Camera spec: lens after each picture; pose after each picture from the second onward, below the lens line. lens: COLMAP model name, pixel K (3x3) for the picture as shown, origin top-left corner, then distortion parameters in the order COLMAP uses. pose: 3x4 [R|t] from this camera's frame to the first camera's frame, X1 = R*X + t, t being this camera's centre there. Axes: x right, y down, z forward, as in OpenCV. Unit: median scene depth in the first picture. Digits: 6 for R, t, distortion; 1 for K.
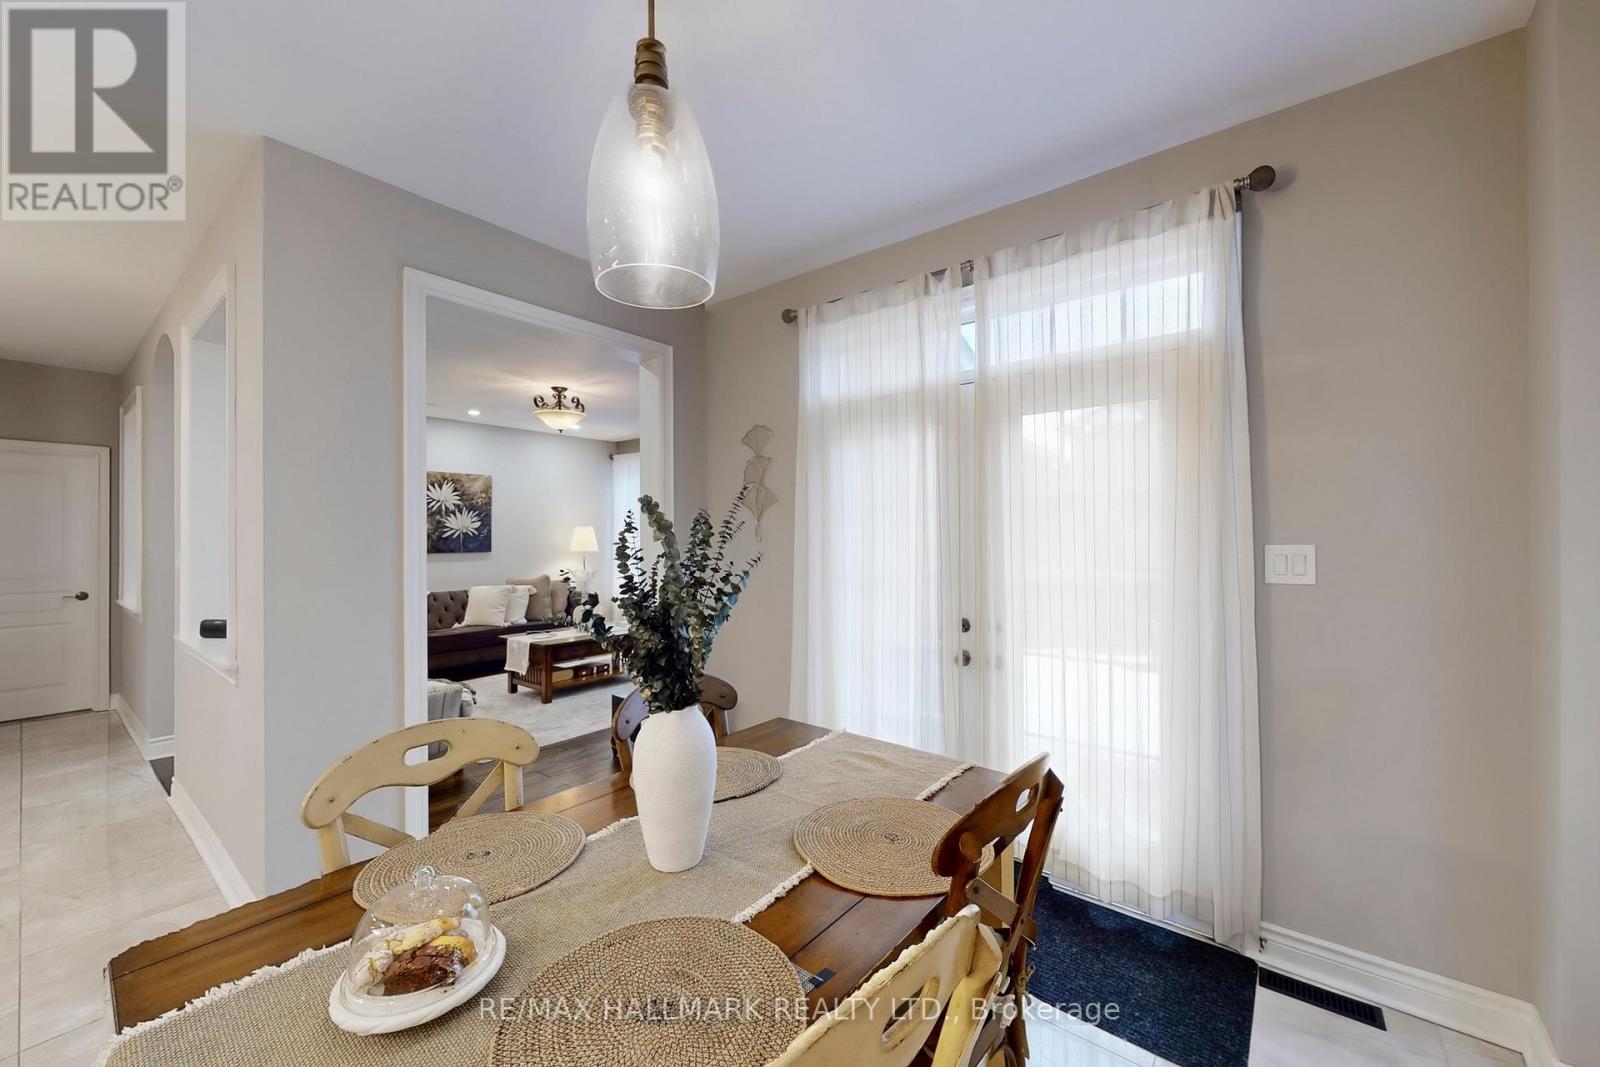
lens RADIAL K [[610.9, 0, 799.9], [0, 610.9, 529.3], [0, 0, 1]] dist [0.000645, -0.000023]
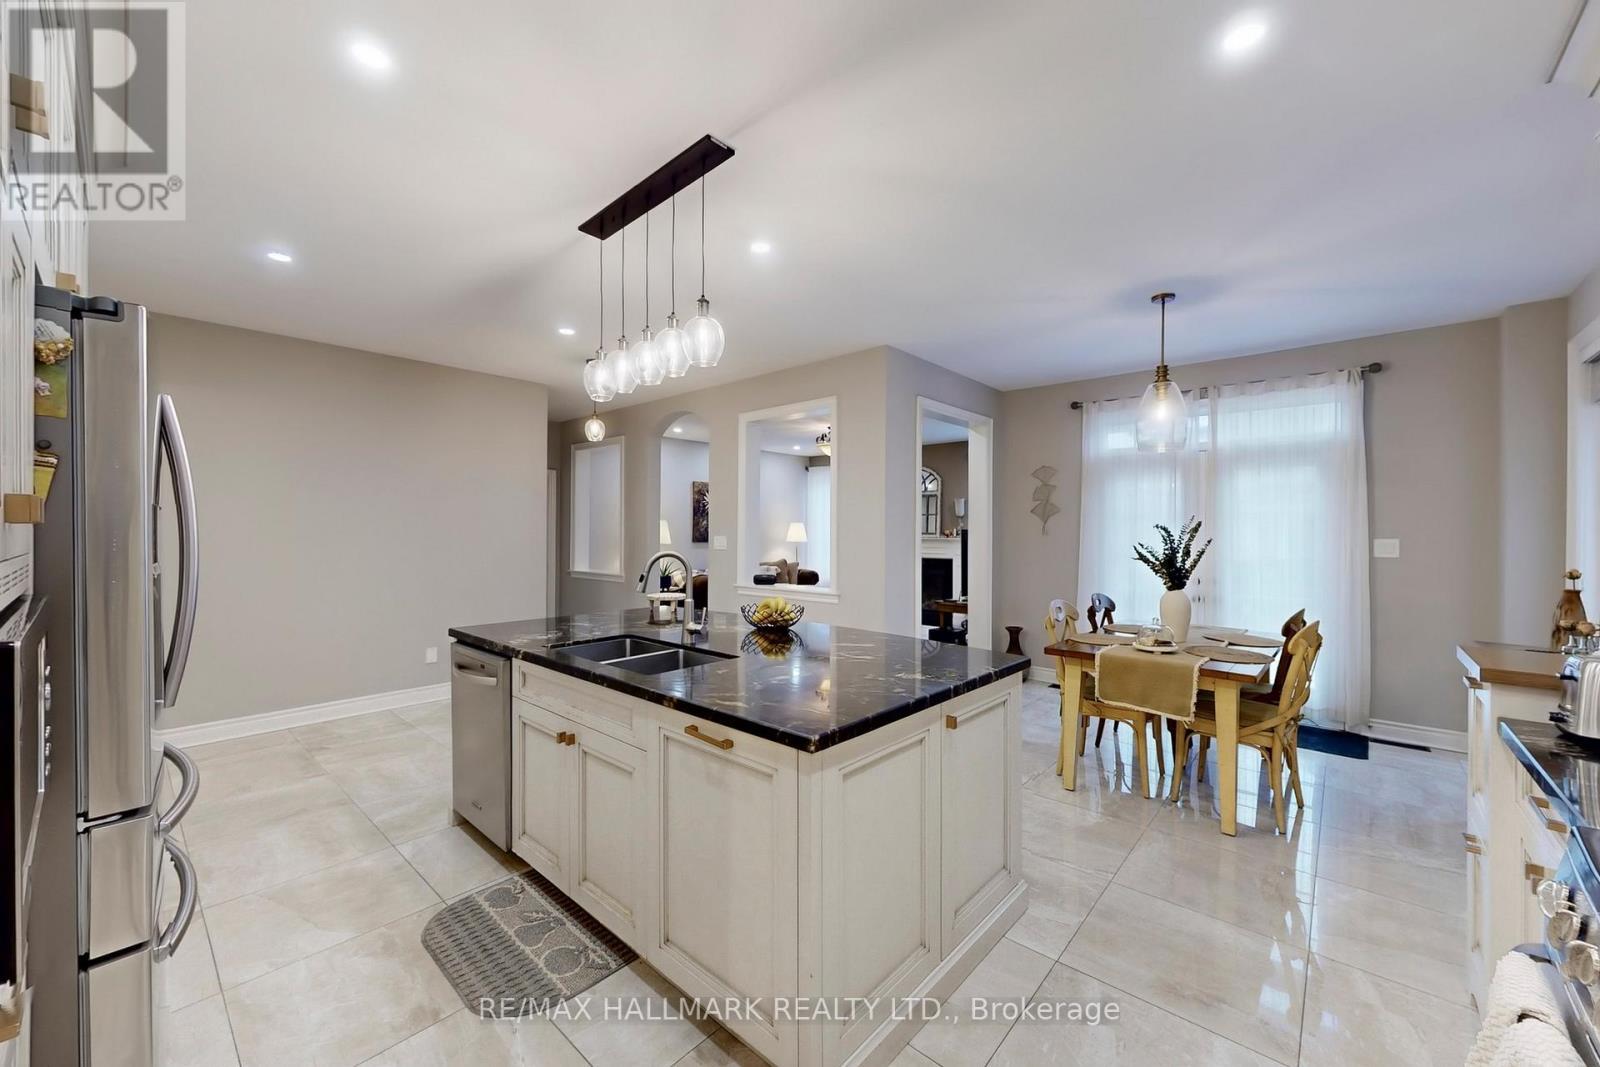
lens RADIAL K [[610.9, 0, 796.8], [0, 610.9, 526.6], [0, 0, 1]] dist [0.000645, -0.000023]
pose [[0.998044, 0.007128, -0.062108, -0.314290], [-0.006885, 0.999968, 0.004131, -0.002884], [0.062135, -0.003695, 0.998061, -0.352329]]
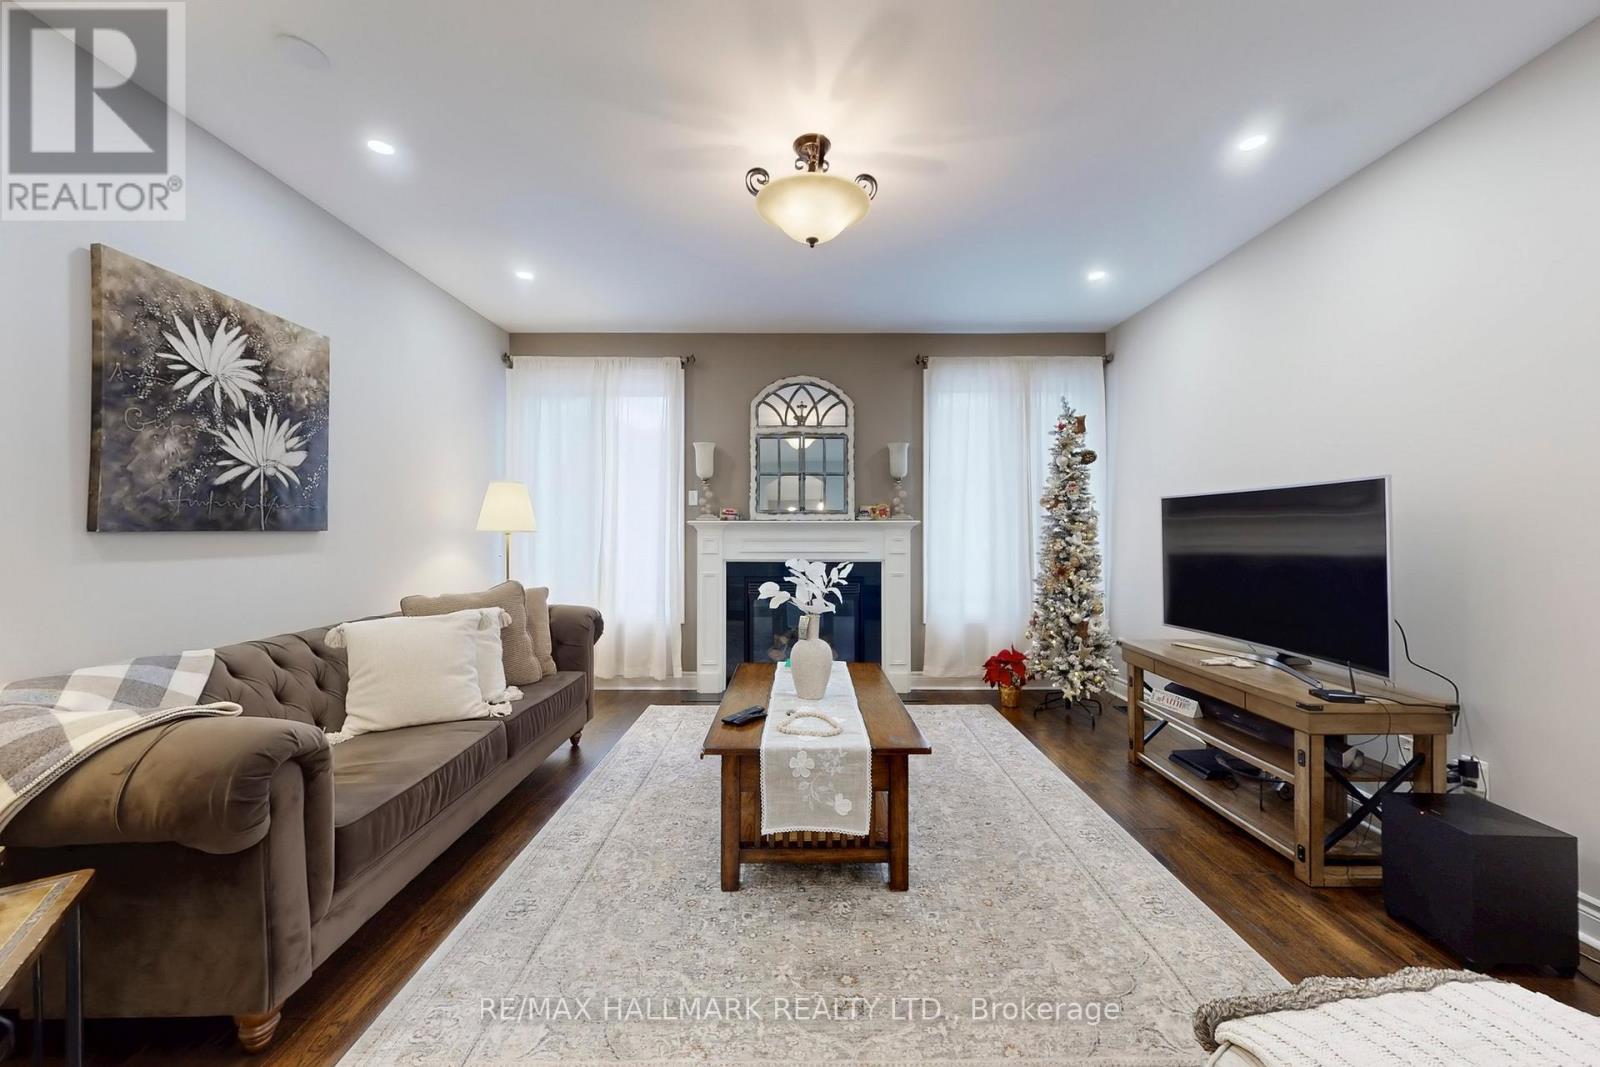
lens RADIAL K [[610.9, 0, 811.8], [0, 610.9, 532.3], [0, 0, 1]] dist [0.000645, -0.000023]
pose [[0.794870, 0.002861, 0.606773, -0.528536], [-0.003414, 0.999994, -0.000243, 0.038764], [-0.606770, -0.001879, 0.794875, 0.530687]]
